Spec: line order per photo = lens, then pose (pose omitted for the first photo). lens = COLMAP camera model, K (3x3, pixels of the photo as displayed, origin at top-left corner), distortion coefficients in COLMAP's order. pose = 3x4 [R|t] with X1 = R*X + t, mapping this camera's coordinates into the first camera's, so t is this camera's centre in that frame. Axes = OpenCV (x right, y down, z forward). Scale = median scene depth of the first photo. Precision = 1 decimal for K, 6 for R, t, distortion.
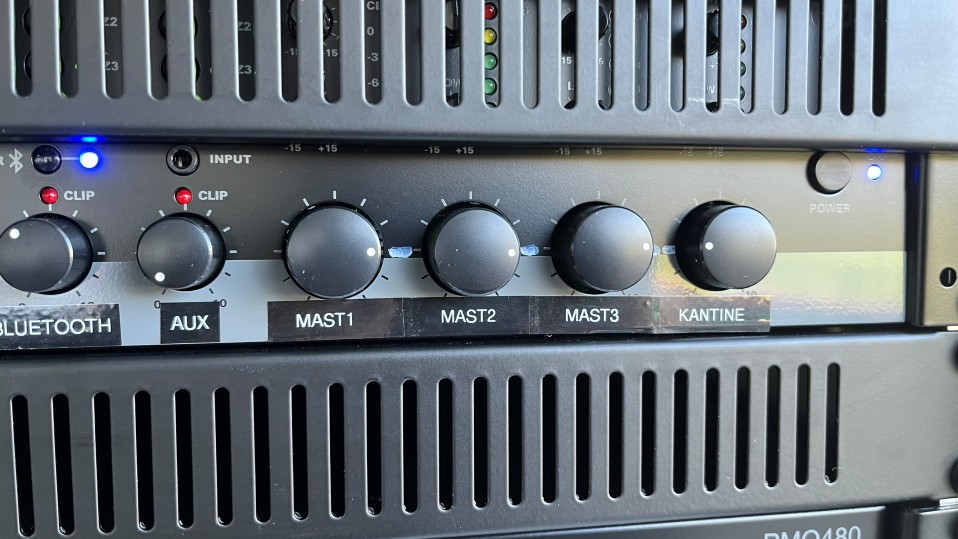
lens RADIAL K [[726.0, 0, 479.0], [0, 726.0, 269.5], [0, 0, 1]] dist [0.073396, -0.089051]
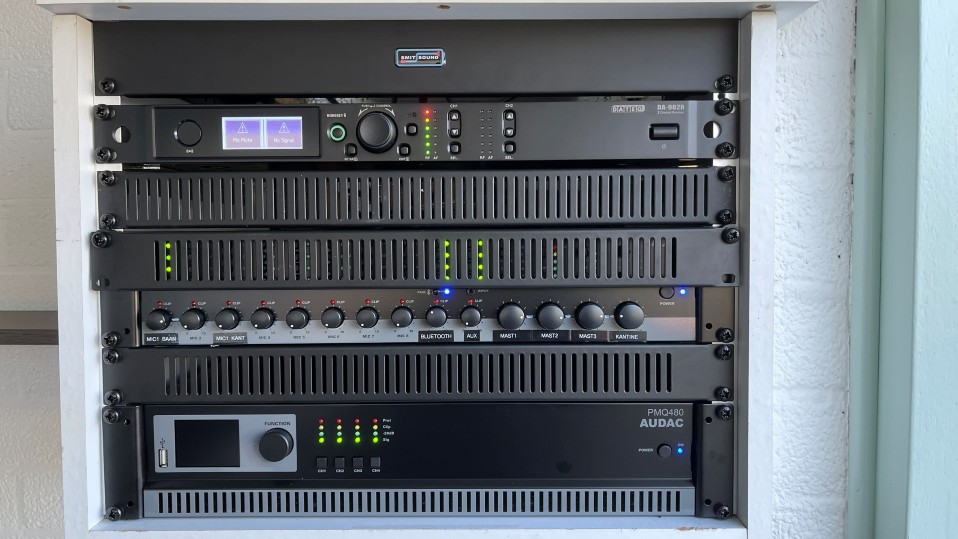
lens RADIAL K [[772.1, 0, 479.0], [0, 772.1, 269.5], [0, 0, 1]] dist [0.091498, -0.000558]
pose [[0.984220, 0.001419, -0.176945, 0.297511], [-0.007883, 0.999327, -0.035830, -0.111448], [0.176775, 0.036660, 0.983568, -2.604999]]
